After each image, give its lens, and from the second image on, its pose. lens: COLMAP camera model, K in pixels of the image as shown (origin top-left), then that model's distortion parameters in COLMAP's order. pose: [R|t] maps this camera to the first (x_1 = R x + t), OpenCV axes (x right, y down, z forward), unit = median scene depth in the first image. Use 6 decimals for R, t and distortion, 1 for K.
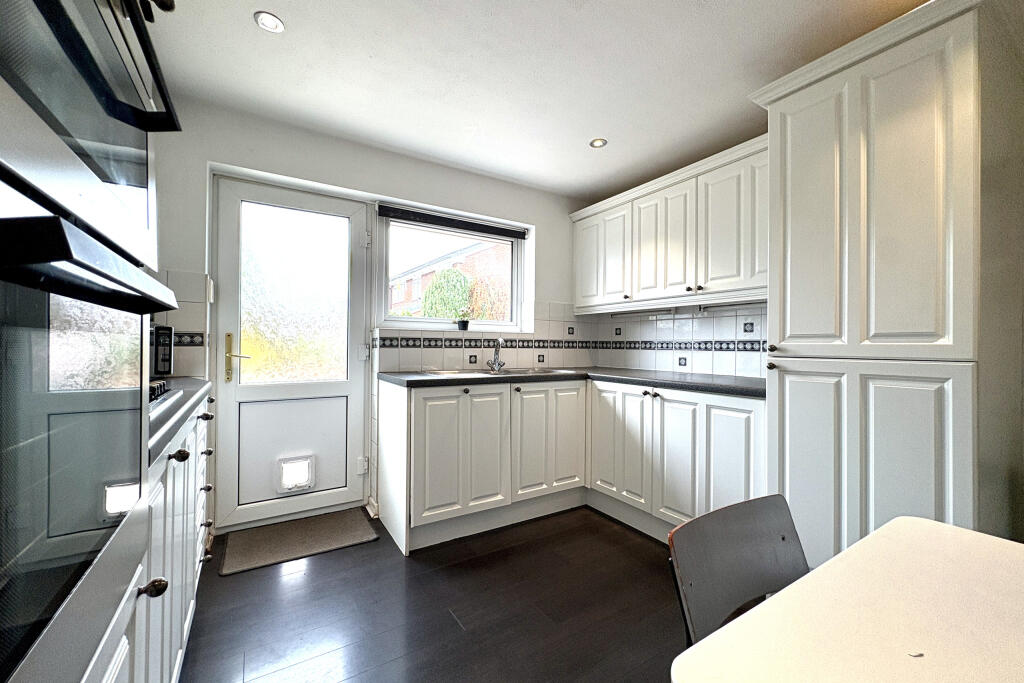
lens RADIAL K [[410.3, 0, 511.3], [0, 410.3, 344.5], [0, 0, 1]] dist [0.002802, 0.000185]
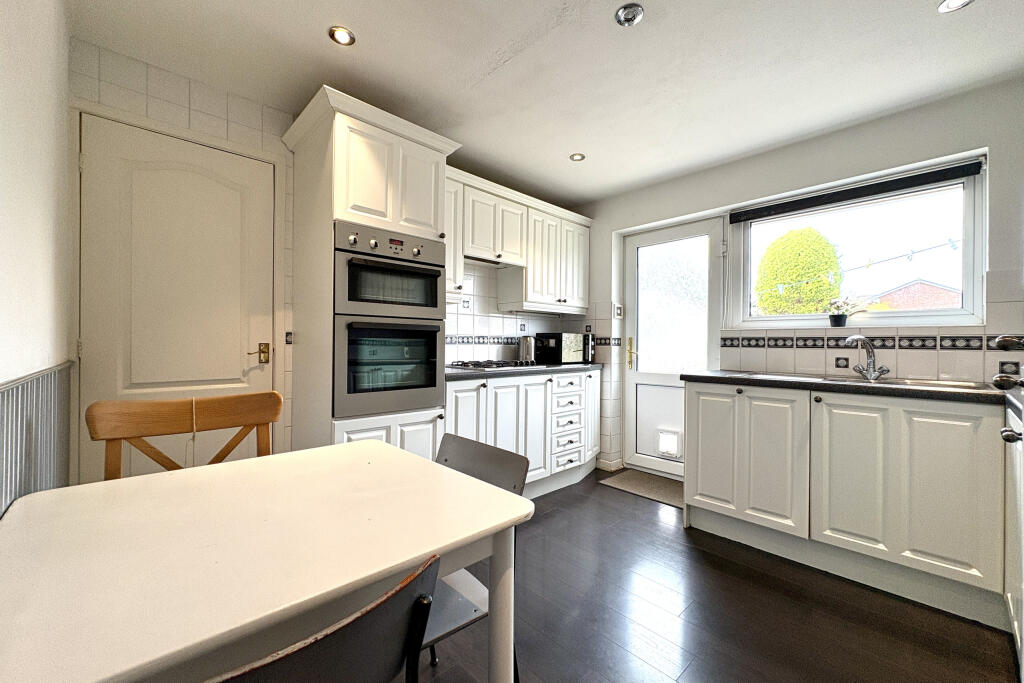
lens RADIAL K [[410.3, 0, 512.1], [0, 410.3, 342.1], [0, 0, 1]] dist [0.002802, 0.000185]
pose [[0.195652, -0.009399, -0.980628, 0.637038], [-0.002724, 0.999945, -0.010127, 0.006507], [0.980670, 0.004652, 0.195616, 0.241150]]
